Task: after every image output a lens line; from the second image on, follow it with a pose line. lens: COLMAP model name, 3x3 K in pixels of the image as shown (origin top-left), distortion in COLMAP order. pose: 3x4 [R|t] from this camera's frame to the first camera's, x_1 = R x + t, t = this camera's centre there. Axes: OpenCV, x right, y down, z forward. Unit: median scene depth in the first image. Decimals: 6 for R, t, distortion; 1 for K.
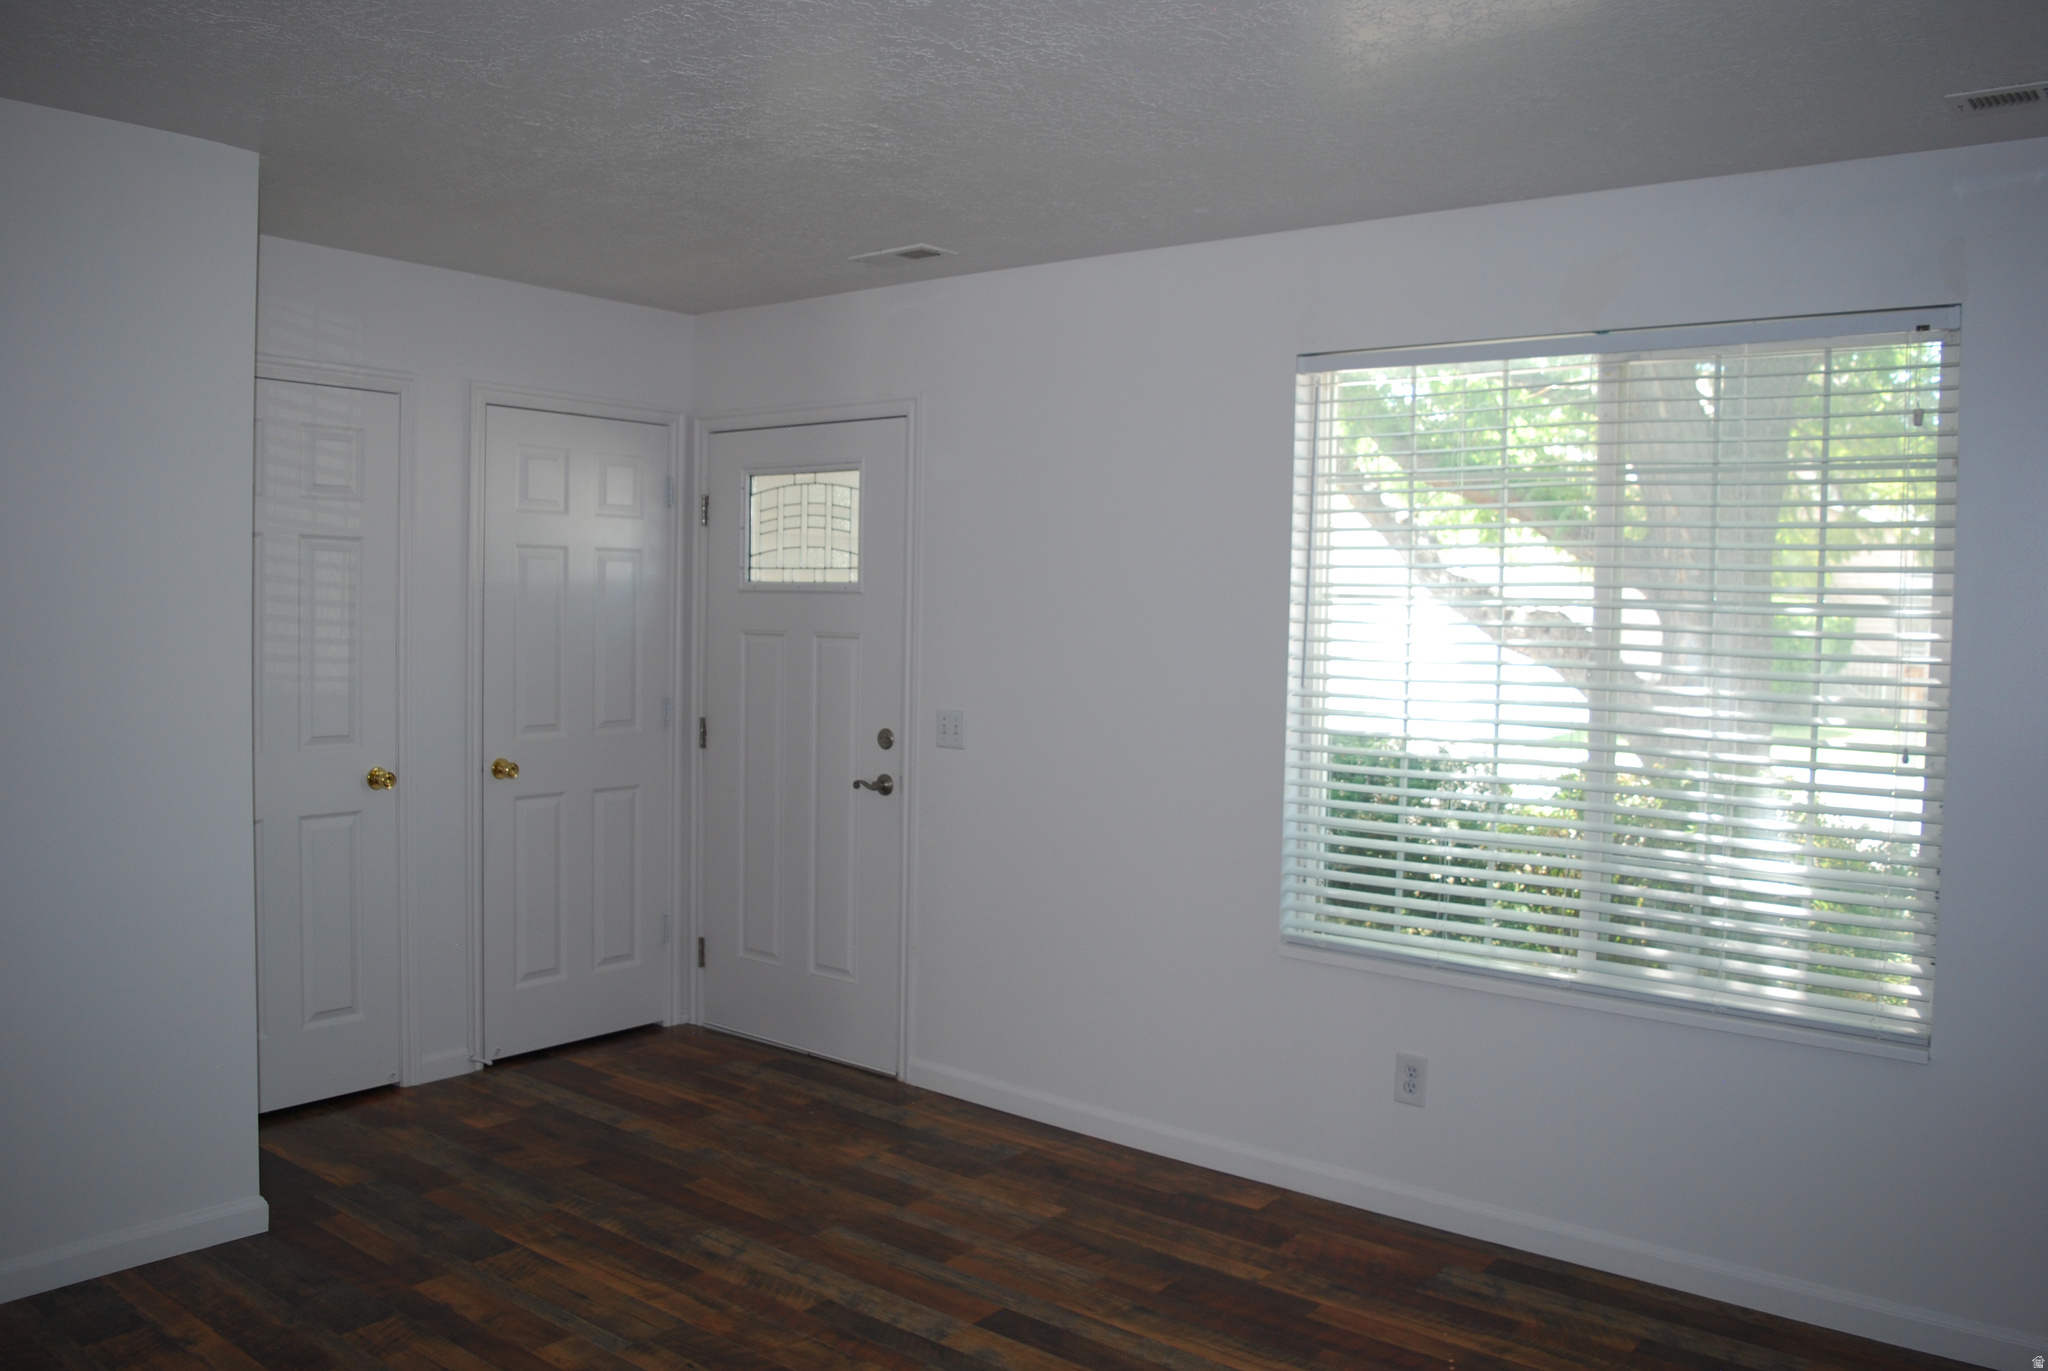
lens RADIAL K [[1585.0, 0, 1024.7], [0, 1585.0, 728.3], [0, 0, 1]] dist [-0.059941, -0.058363]
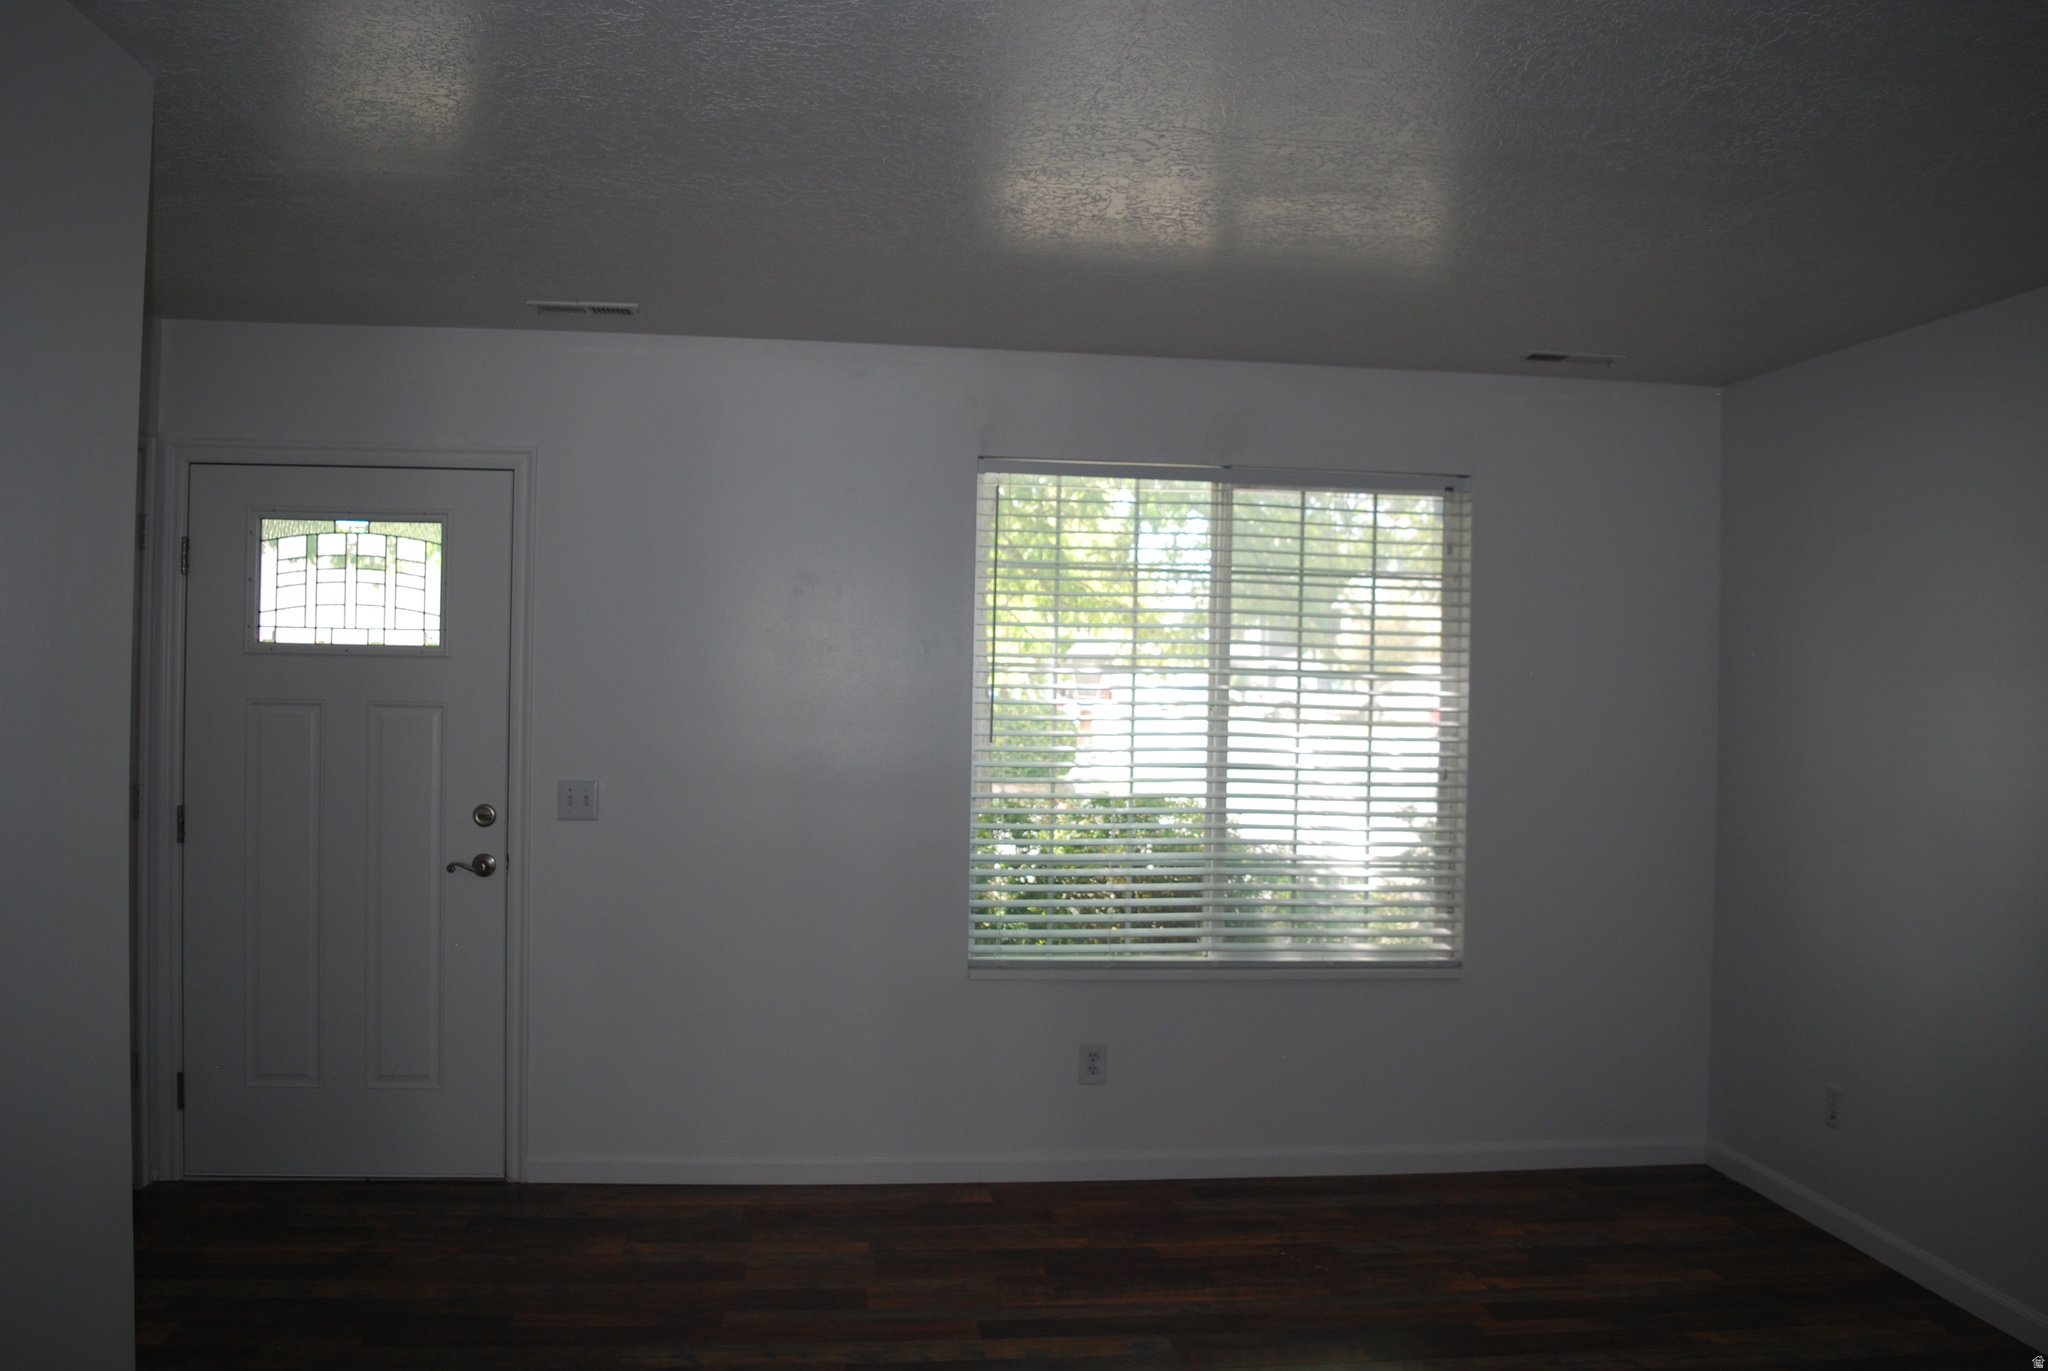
lens RADIAL K [[1651.0, 0, 1024.0], [0, 1651.0, 685.5], [0, 0, 1]] dist [-0.076295, 0.001435]
pose [[0.711822, -0.020741, 0.702054, -0.671938], [0.046586, 0.998757, -0.017728, -0.047264], [-0.700813, 0.045325, 0.711903, 0.119738]]
